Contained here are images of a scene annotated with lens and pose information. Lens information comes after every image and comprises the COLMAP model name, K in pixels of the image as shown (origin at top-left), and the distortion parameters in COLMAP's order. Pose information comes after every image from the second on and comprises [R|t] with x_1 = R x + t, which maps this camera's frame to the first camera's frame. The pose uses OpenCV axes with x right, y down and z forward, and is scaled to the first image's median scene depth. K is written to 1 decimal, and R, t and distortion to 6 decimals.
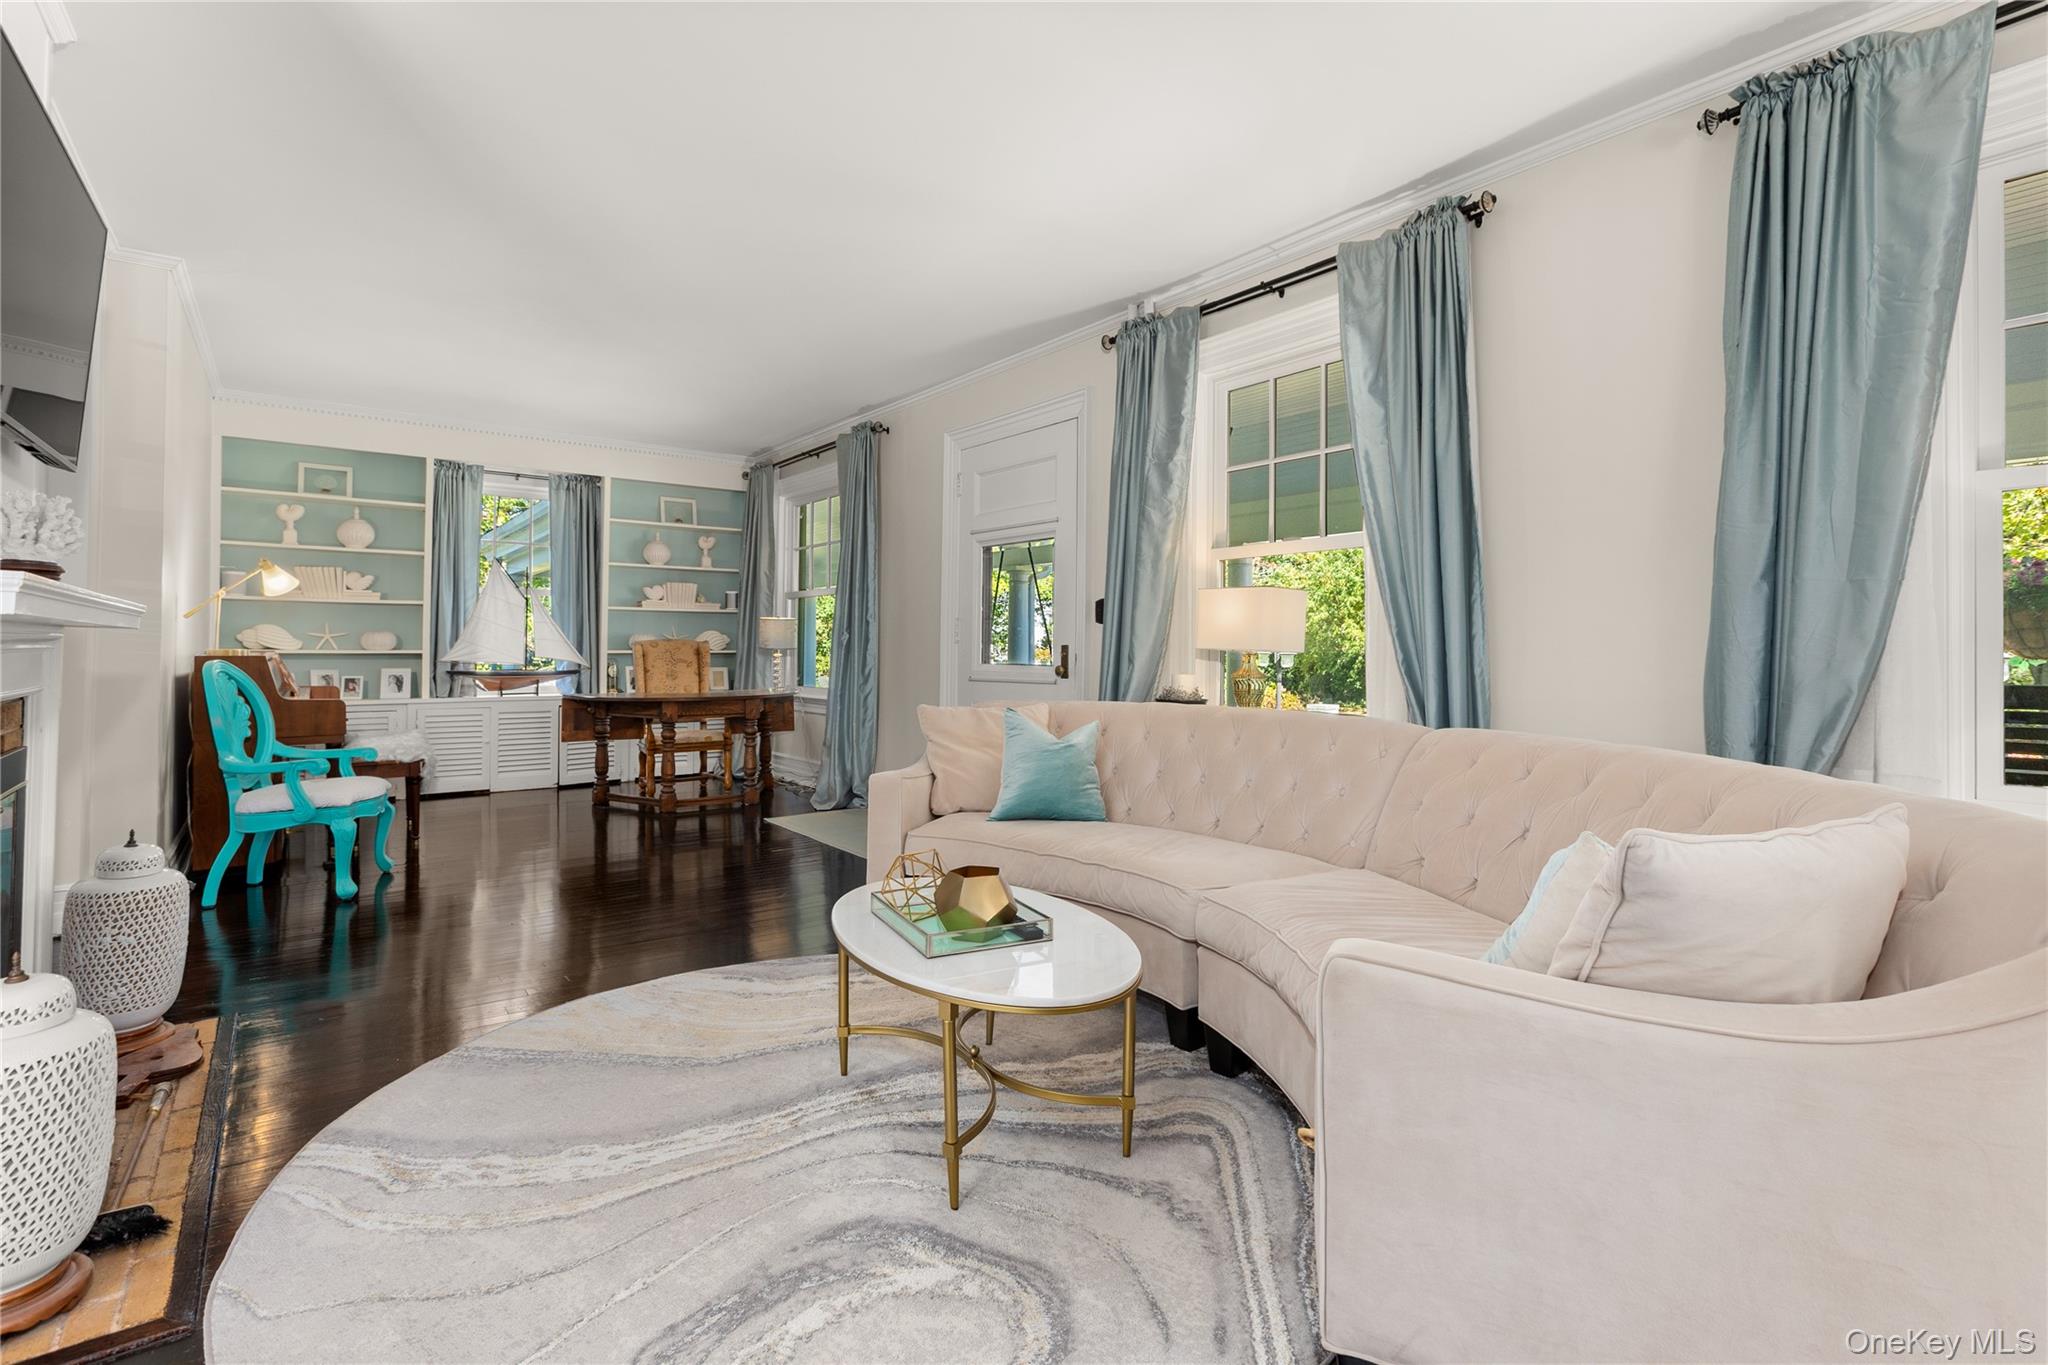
lens RADIAL K [[936.6, 0, 1020.3], [0, 936.6, 669.4], [0, 0, 1]] dist [-0.000809, -0.000277]
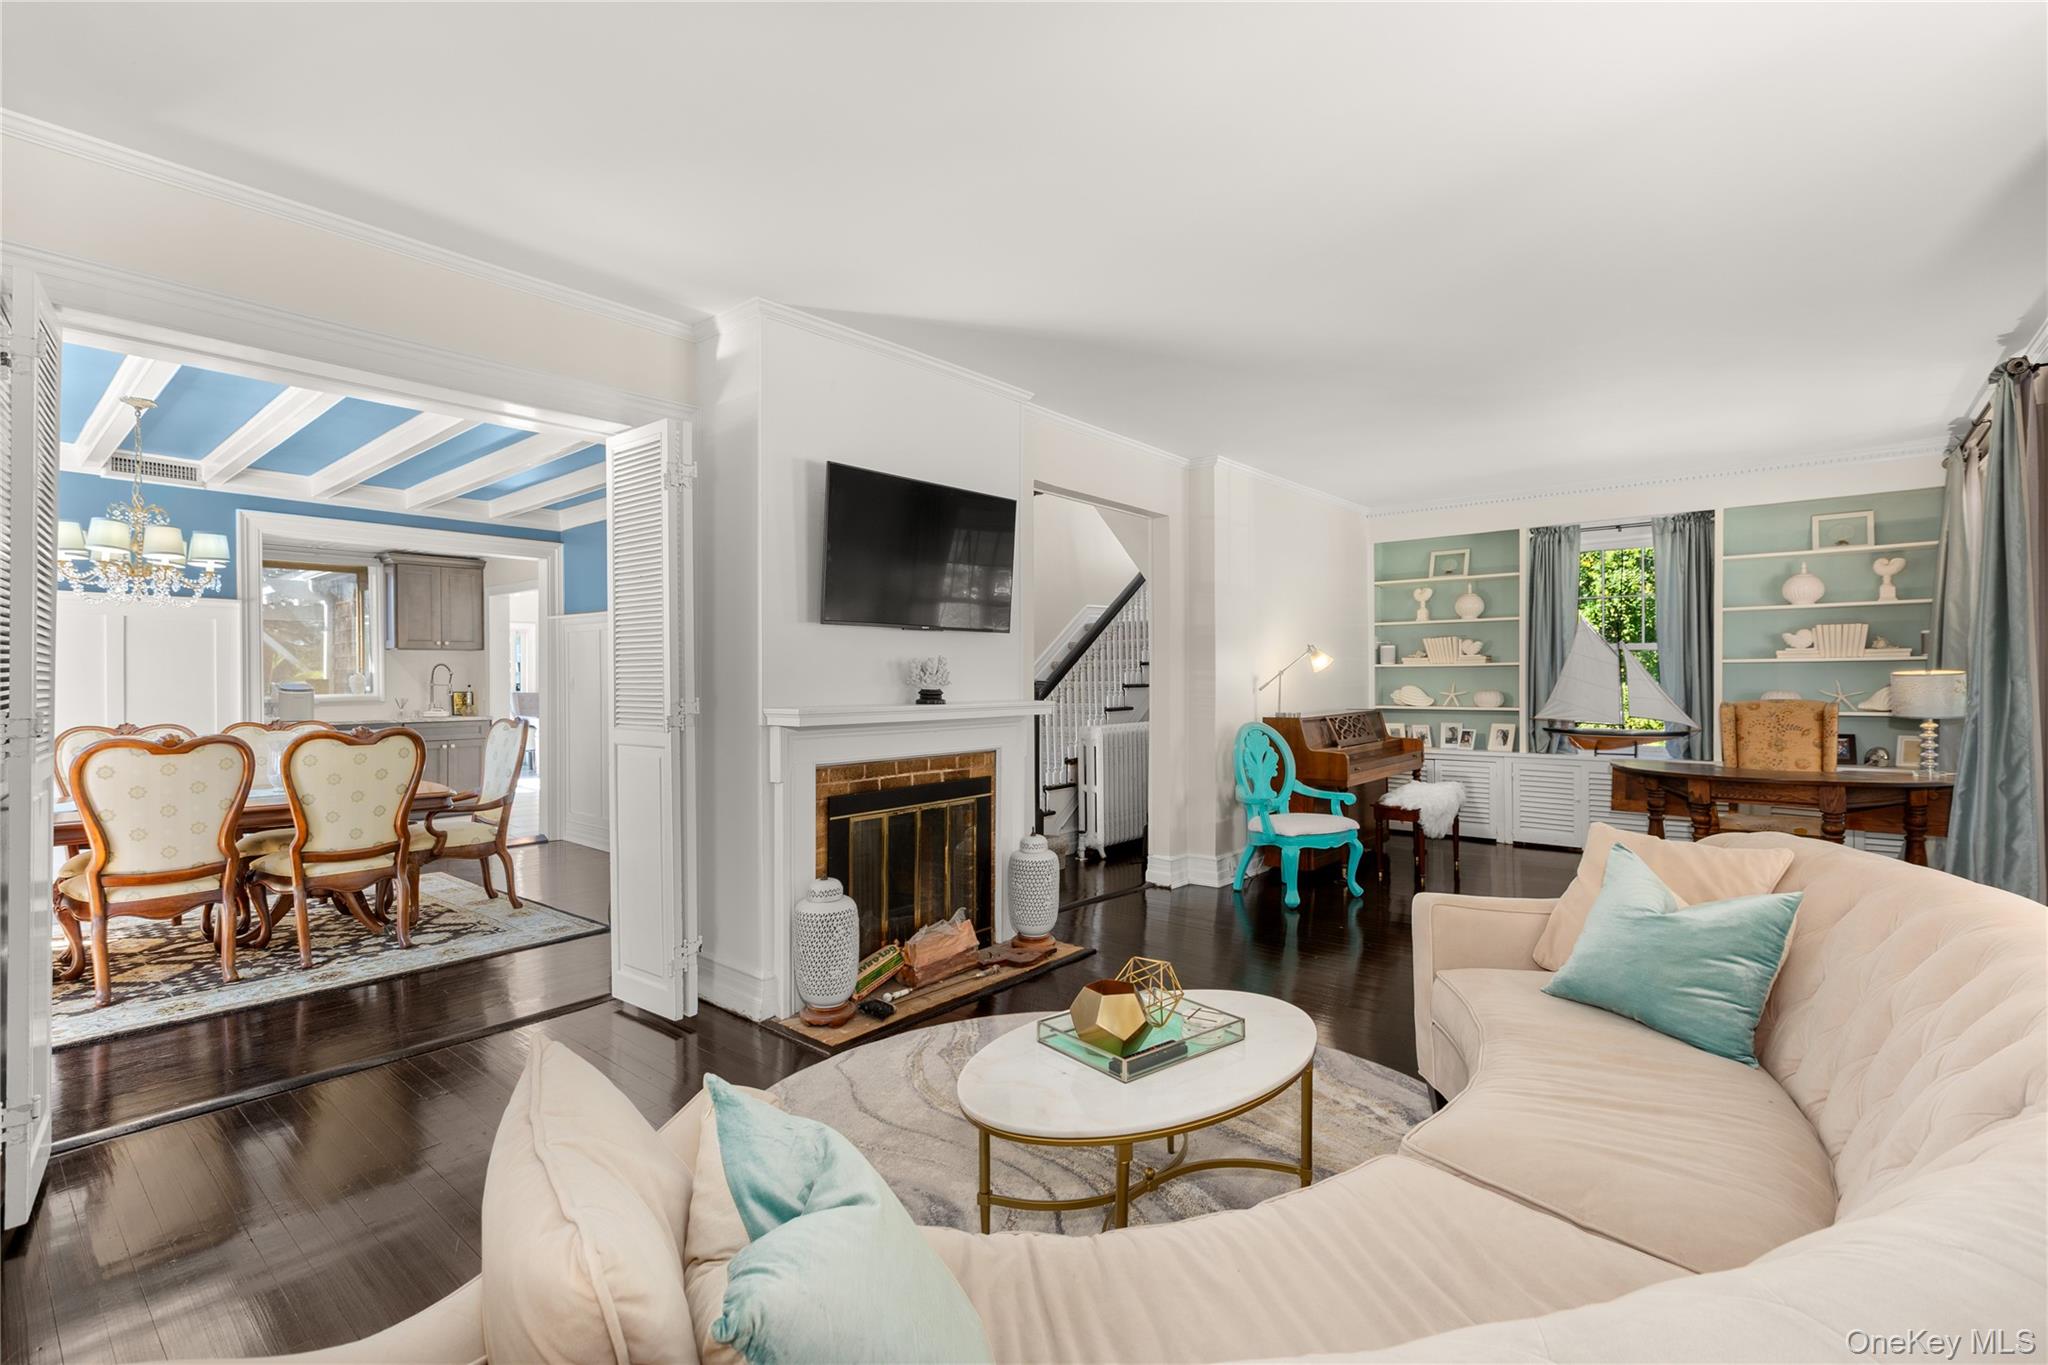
lens RADIAL K [[936.6, 0, 1021.1], [0, 936.6, 692.9], [0, 0, 1]] dist [-0.000809, -0.000277]
pose [[0.206052, 0.009637, -0.978494, 0.288114], [-0.015911, 0.999852, 0.006497, -0.034978], [0.978412, 0.014230, 0.206175, 0.213486]]
